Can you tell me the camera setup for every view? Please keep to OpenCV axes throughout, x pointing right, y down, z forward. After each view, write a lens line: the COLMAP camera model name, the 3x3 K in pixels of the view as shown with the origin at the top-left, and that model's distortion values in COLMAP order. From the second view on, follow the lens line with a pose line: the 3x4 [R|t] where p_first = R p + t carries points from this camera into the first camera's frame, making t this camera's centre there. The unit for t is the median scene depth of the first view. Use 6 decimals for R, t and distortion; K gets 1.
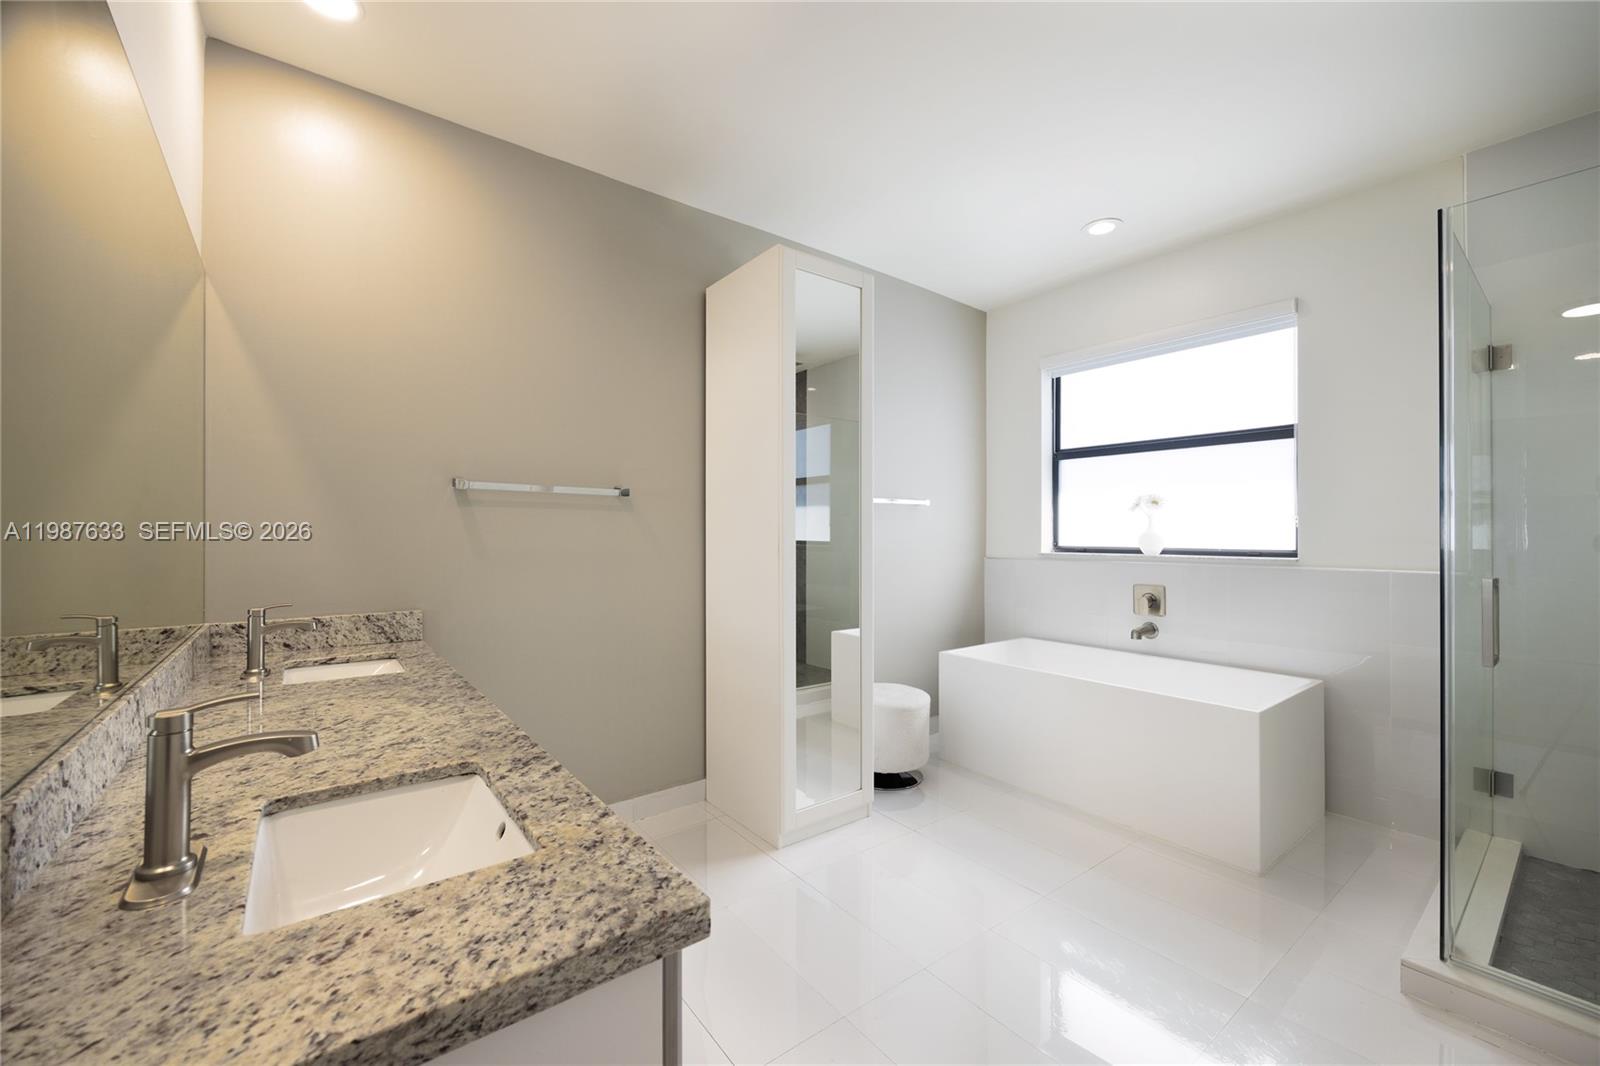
lens RADIAL K [[642.7, 0, 800.0], [0, 642.7, 533.0], [0, 0, 1]] dist [-0.001159, -0.000105]
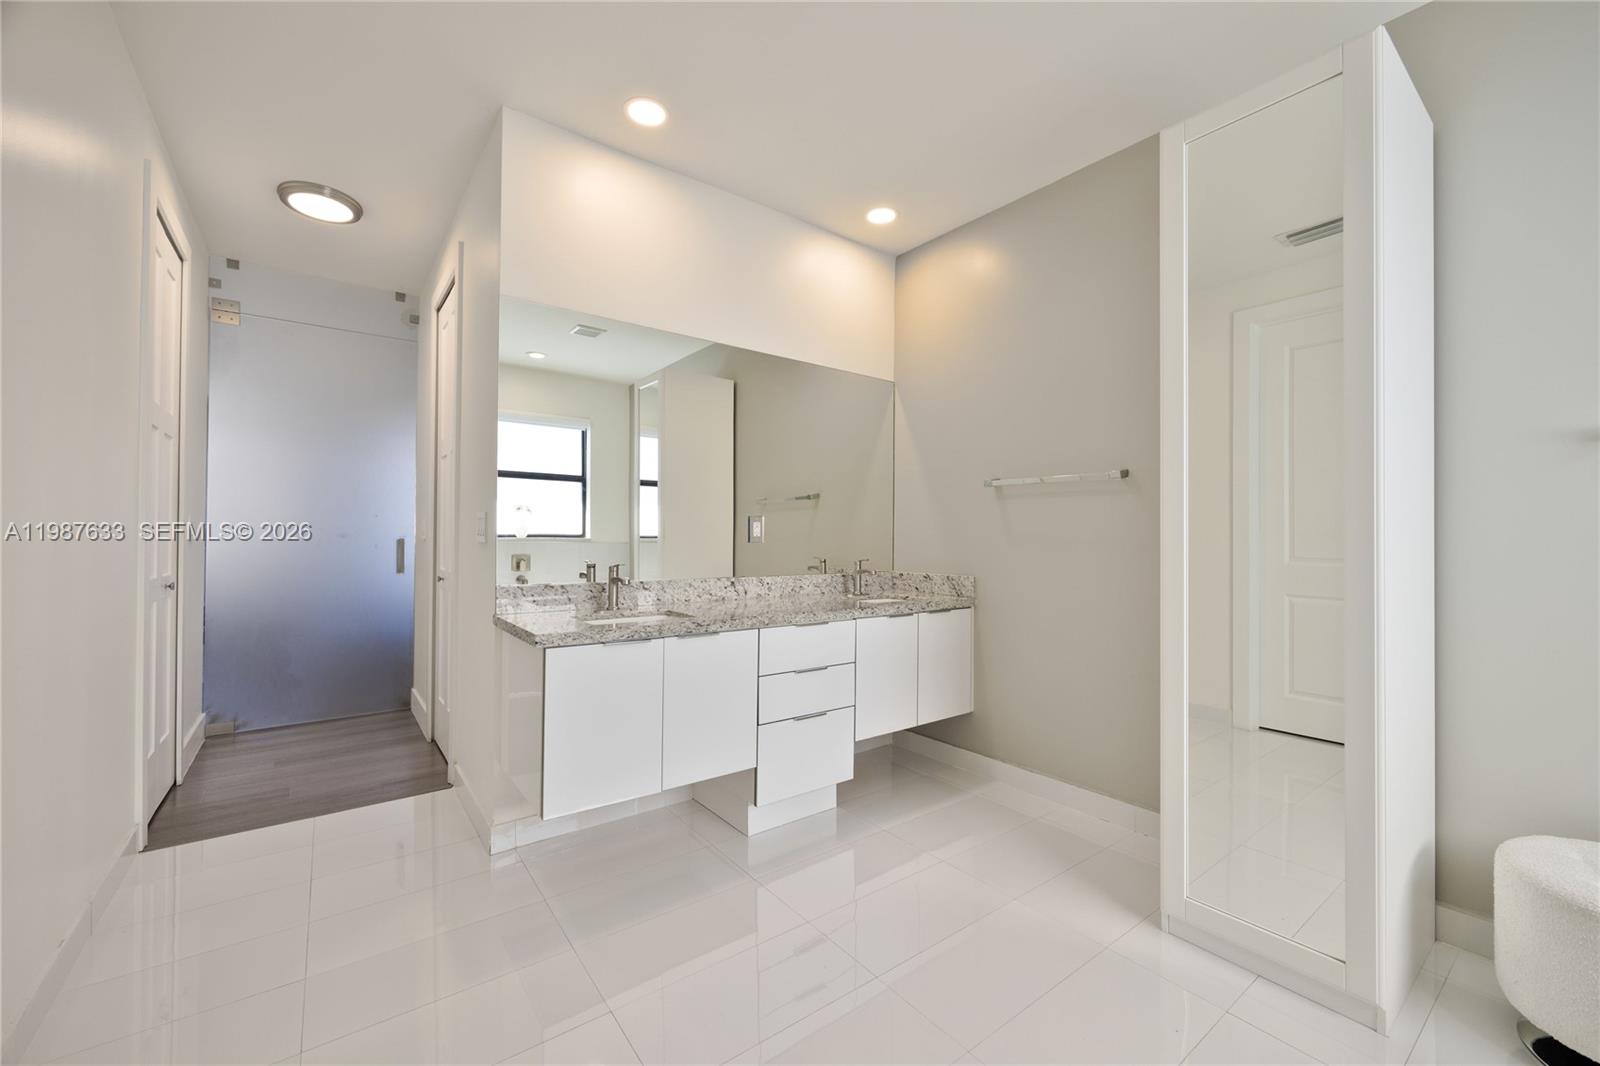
lens RADIAL K [[642.7, 0, 800.0], [0, 642.7, 533.0], [0, 0, 1]] dist [-0.001159, -0.000105]
pose [[-0.009785, -0.004196, -0.999943, 0.873209], [0.033373, 0.999433, -0.004520, 0.020591], [0.999395, -0.033415, -0.009639, 0.667464]]
